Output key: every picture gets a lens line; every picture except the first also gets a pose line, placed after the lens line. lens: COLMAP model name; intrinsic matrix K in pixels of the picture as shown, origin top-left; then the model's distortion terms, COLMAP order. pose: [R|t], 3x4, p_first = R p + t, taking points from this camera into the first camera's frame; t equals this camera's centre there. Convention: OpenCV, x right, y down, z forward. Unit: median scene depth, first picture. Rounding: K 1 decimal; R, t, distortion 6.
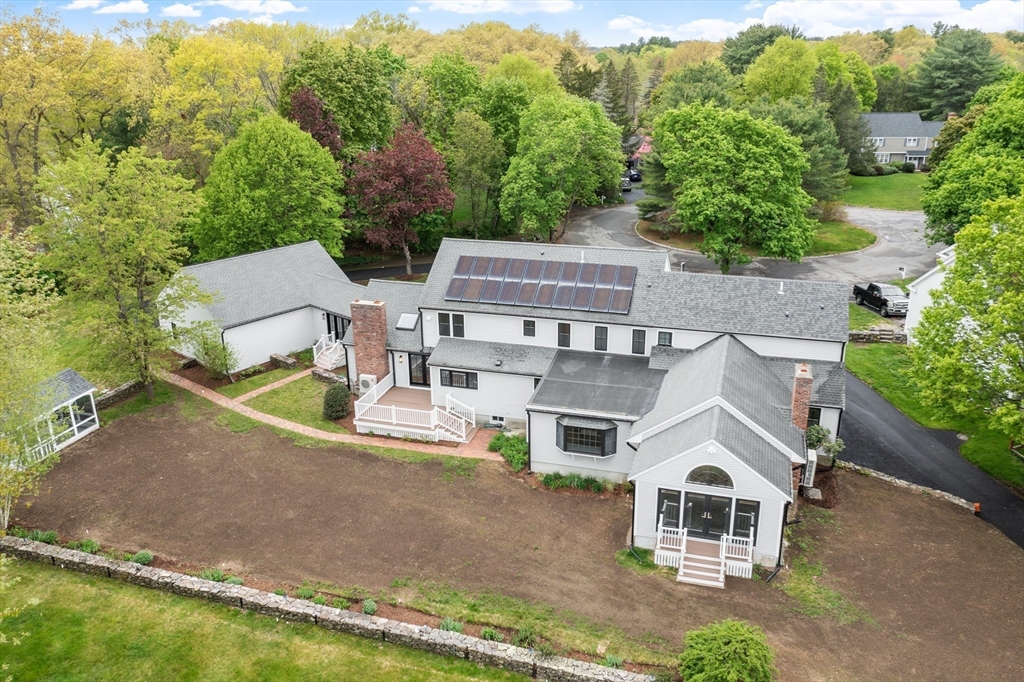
lens RADIAL K [[827.7, 0, 512.0], [0, 827.7, 341.0], [0, 0, 1]] dist [-0.006925, -0.001576]
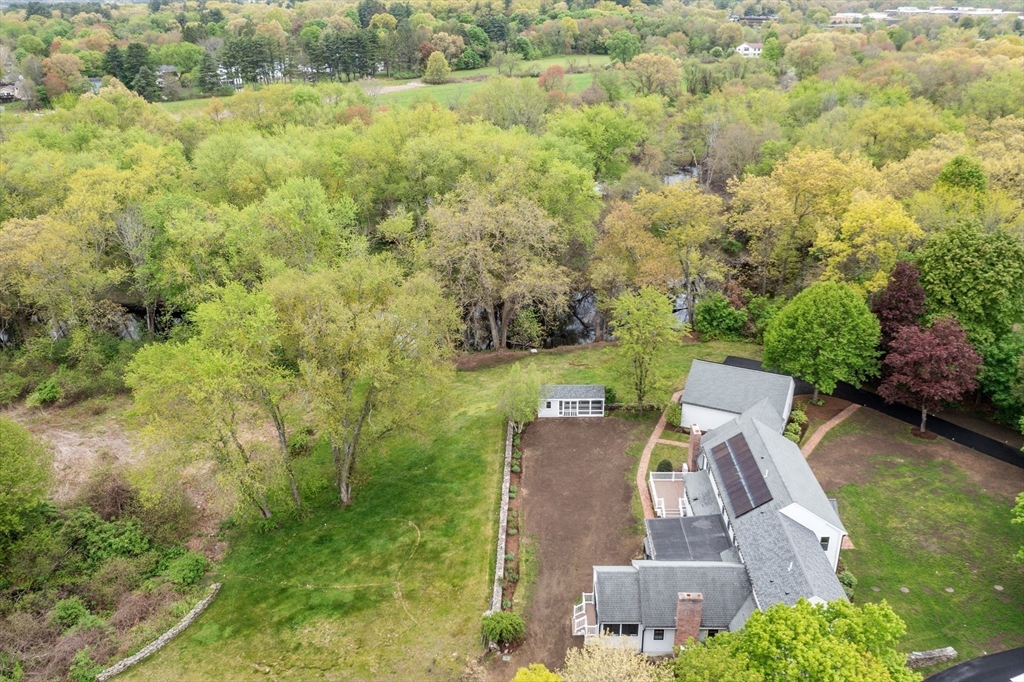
lens RADIAL K [[827.7, 0, 512.0], [0, 827.7, 341.0], [0, 0, 1]] dist [-0.006925, -0.001576]
pose [[0.273327, 0.402466, -0.873678, 1.200938], [-0.309025, 0.896857, 0.316466, -0.666083], [0.910931, 0.183489, 0.369507, -0.006810]]
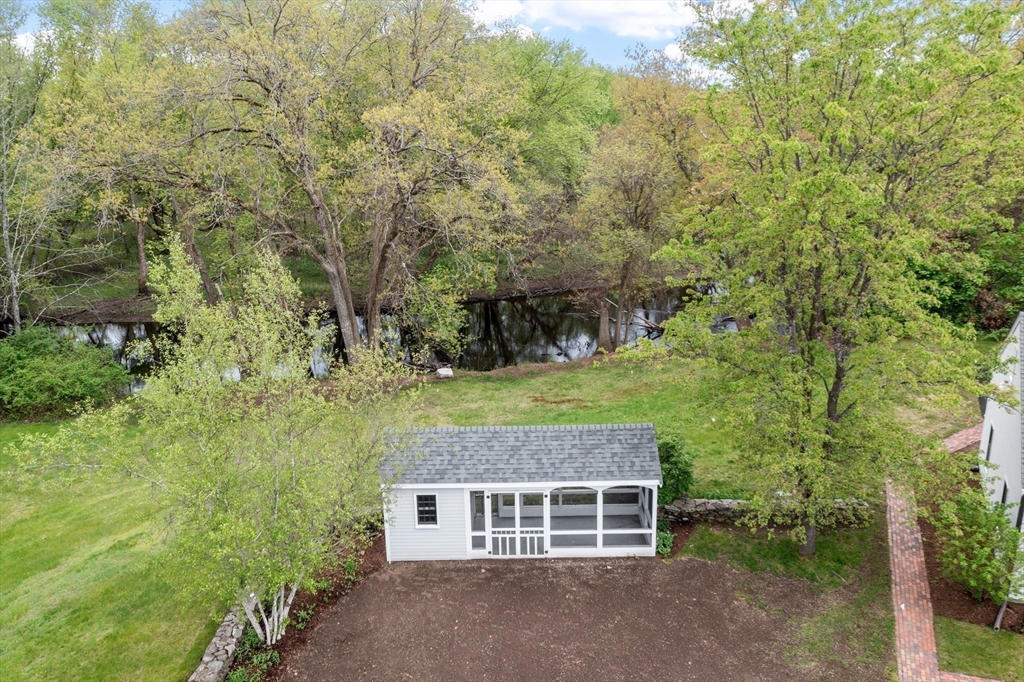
lens RADIAL K [[827.7, 0, 512.0], [0, 827.7, 341.0], [0, 0, 1]] dist [-0.006925, -0.001576]
pose [[0.289007, 0.288025, -0.912971, -0.108062], [-0.308323, 0.930857, 0.196066, -0.090194], [0.906318, 0.224826, 0.357829, 0.733215]]
